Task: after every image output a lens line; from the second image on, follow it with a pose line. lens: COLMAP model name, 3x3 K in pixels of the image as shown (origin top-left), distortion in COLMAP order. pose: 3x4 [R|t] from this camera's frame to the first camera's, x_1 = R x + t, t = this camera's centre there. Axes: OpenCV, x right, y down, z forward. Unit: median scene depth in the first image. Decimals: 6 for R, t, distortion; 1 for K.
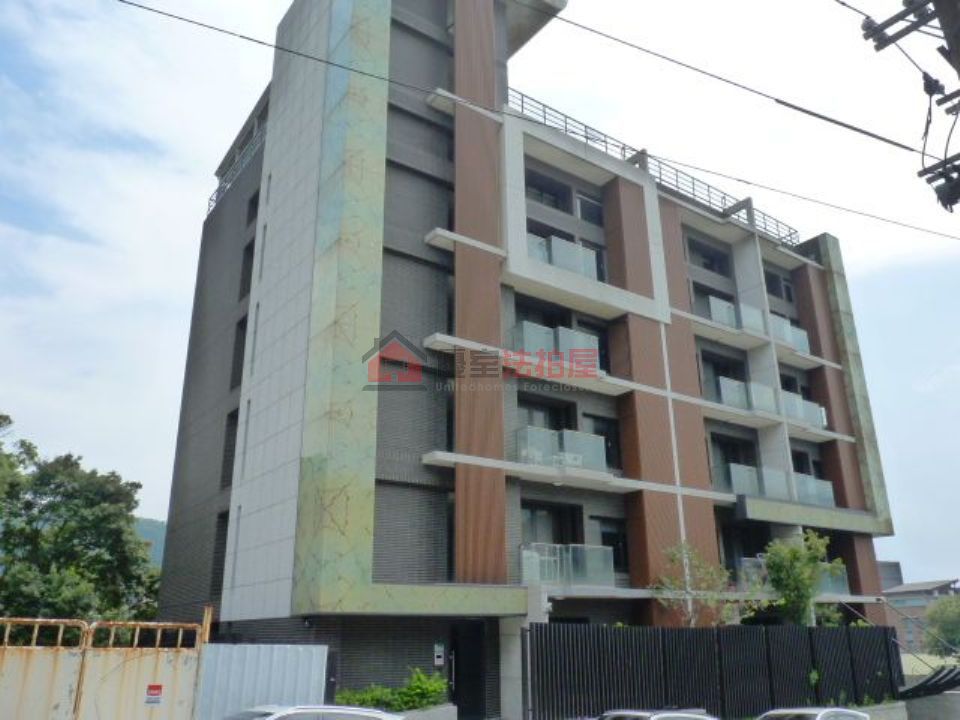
lens RADIAL K [[772.3, 0, 478.7], [0, 772.3, 362.6], [0, 0, 1]] dist [-0.039347, -0.006866]
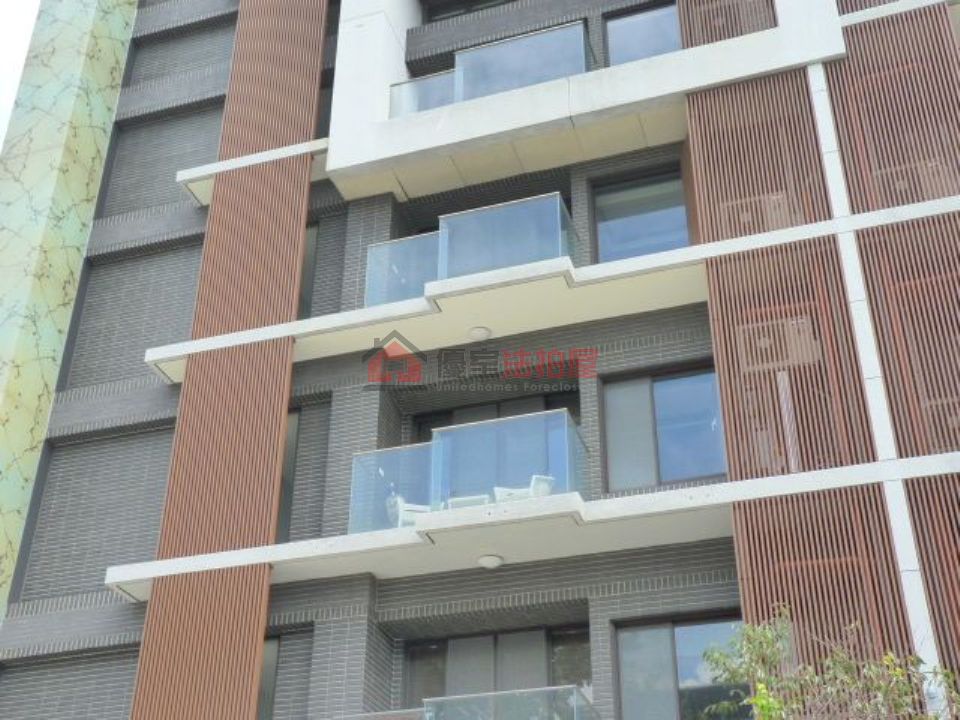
lens RADIAL K [[1264.7, 0, 469.3], [0, 1264.7, 365.9], [0, 0, 1]] dist [0.035721, 0.000000]
pose [[0.573112, -0.421920, -0.702514, 0.520502], [0.259532, 0.906594, -0.332761, 0.242727], [0.777294, 0.008384, 0.629081, 0.505687]]
